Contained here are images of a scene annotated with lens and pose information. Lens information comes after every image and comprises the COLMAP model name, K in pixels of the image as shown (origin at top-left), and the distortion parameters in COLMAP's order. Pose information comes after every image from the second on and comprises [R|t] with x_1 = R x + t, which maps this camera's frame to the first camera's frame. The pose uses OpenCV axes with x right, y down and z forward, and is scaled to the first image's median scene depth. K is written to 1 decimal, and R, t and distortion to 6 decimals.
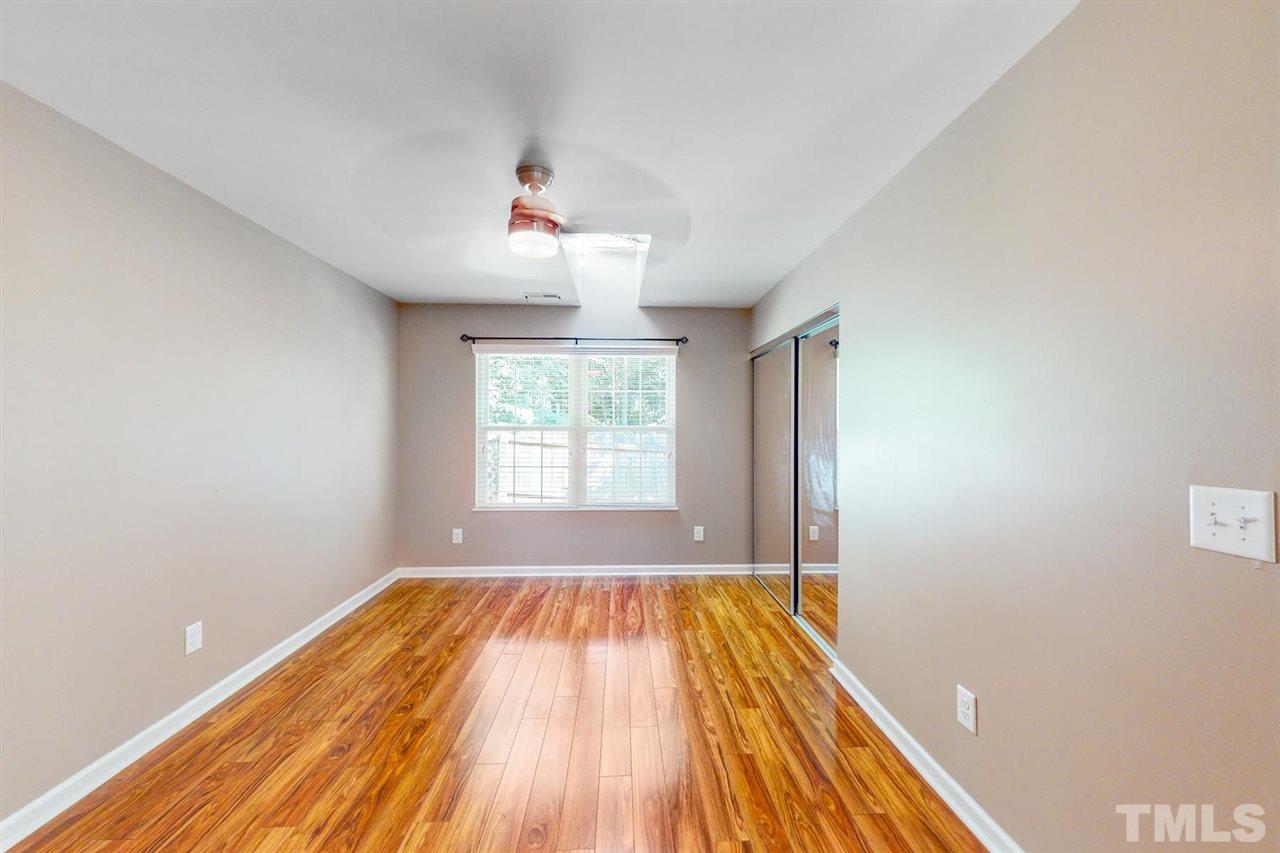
lens RADIAL K [[482.2, 0, 638.7], [0, 482.2, 429.1], [0, 0, 1]] dist [0.002153, -0.000267]
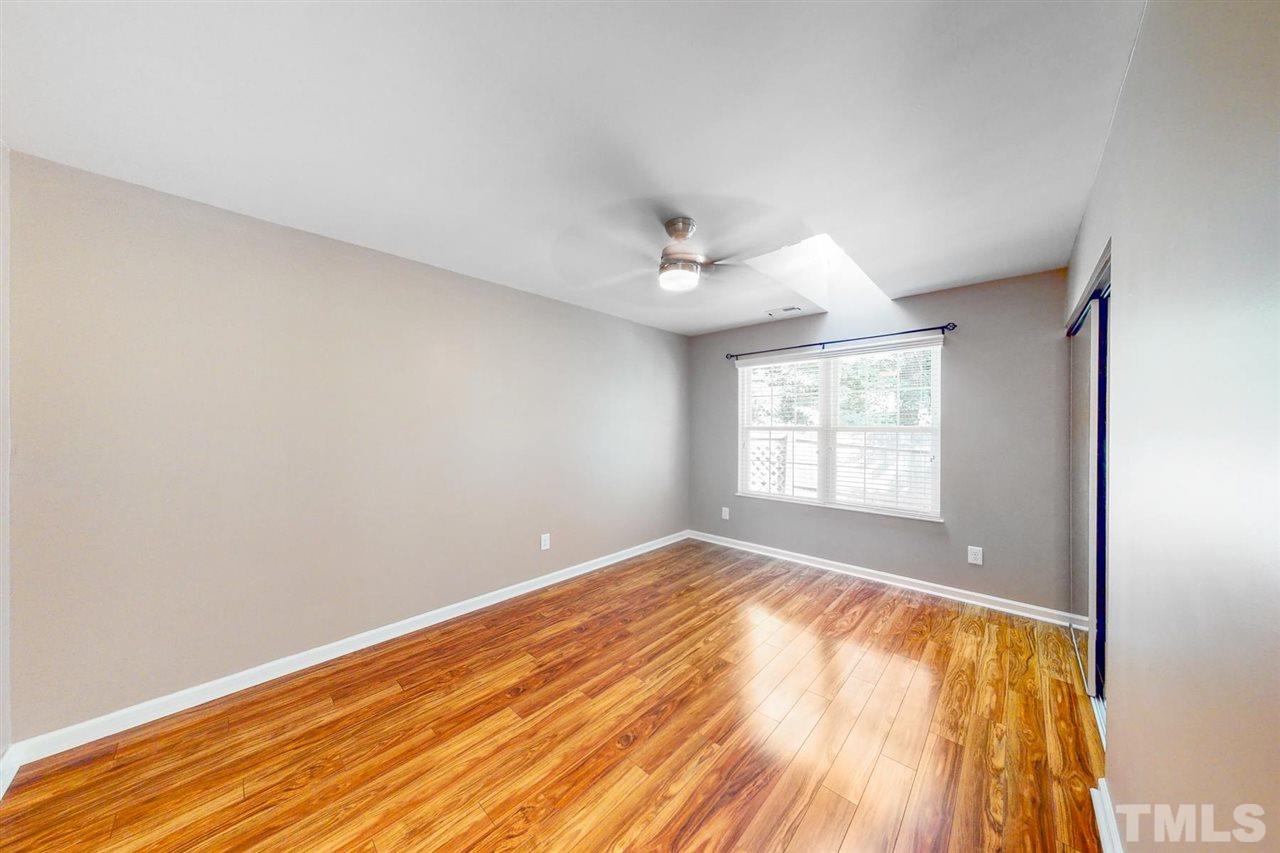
lens RADIAL K [[399.9, 0, 640.3], [0, 399.9, 429.7], [0, 0, 1]] dist [-0.000195, 0.000092]
pose [[0.699034, 0.002919, -0.715082, 0.255641], [-0.004453, 0.999990, -0.000271, 0.003319], [0.715074, 0.003374, 0.699040, 0.121695]]
